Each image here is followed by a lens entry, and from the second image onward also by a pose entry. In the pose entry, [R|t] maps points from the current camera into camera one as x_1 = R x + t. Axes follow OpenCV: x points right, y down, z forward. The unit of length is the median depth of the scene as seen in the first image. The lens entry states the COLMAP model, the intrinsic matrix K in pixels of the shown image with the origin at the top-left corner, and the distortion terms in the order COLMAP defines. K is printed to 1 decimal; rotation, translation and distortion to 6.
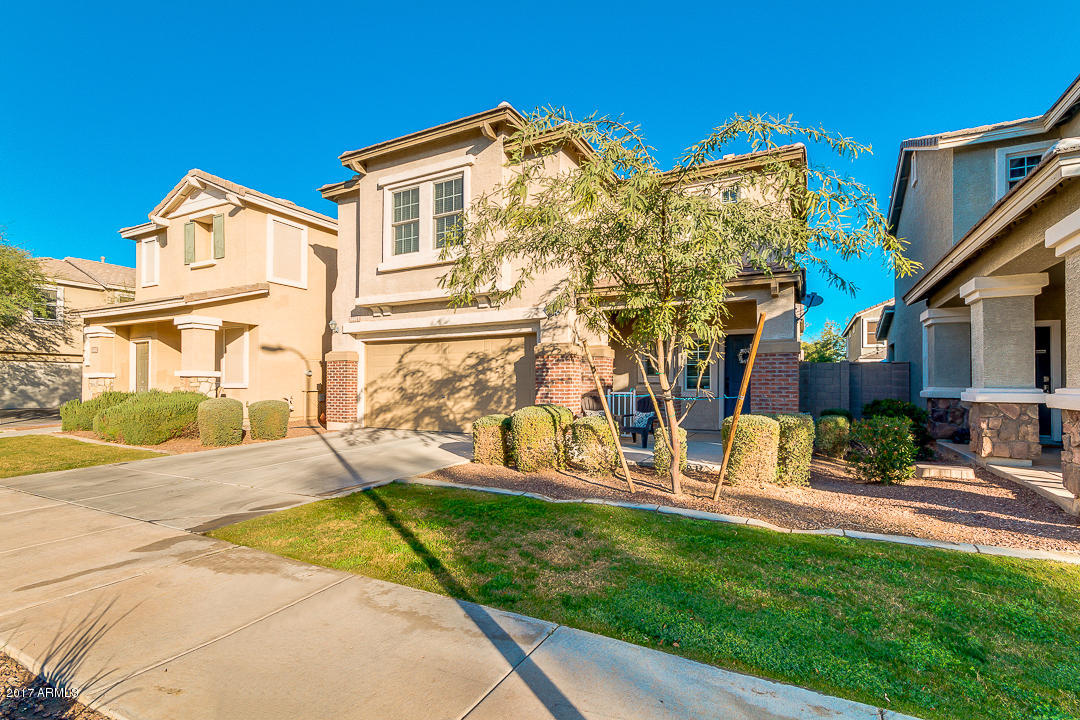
lens RADIAL K [[496.9, 0, 543.5], [0, 496.9, 366.9], [0, 0, 1]] dist [0.004400, -0.000002]
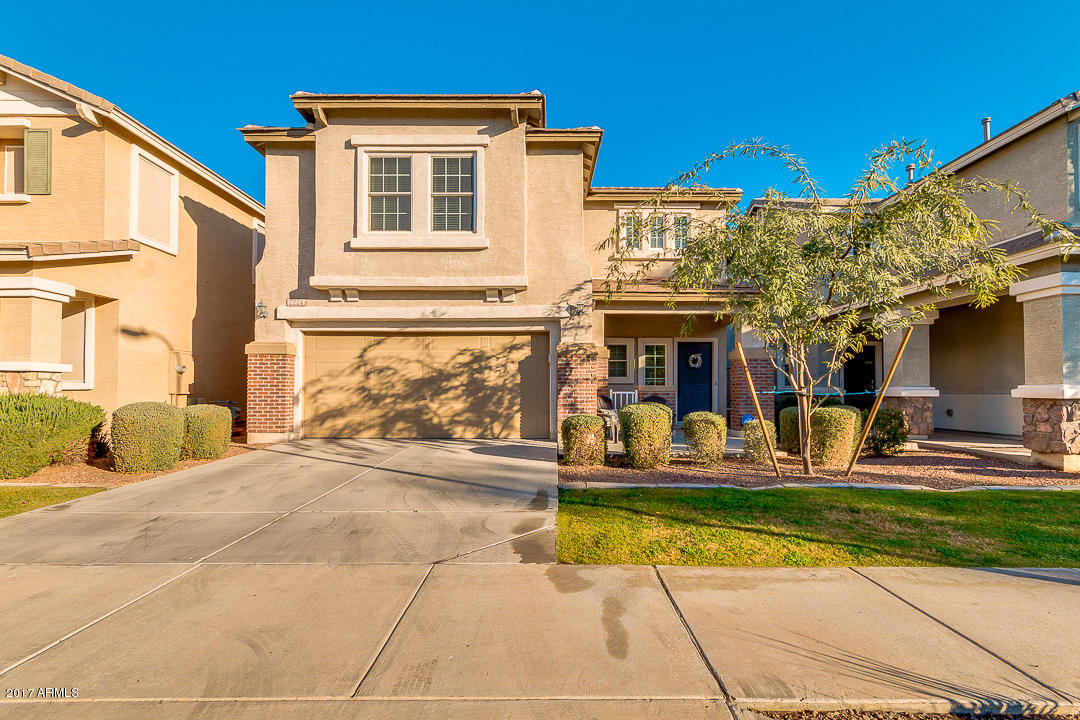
lens RADIAL K [[496.9, 0, 538.9], [0, 496.9, 369.6], [0, 0, 1]] dist [0.004400, -0.000002]
pose [[0.890020, 0.017083, 0.455602, -0.434574], [-0.016738, 0.999848, -0.004791, 0.010626], [-0.455615, -0.003362, 0.890171, 0.120269]]
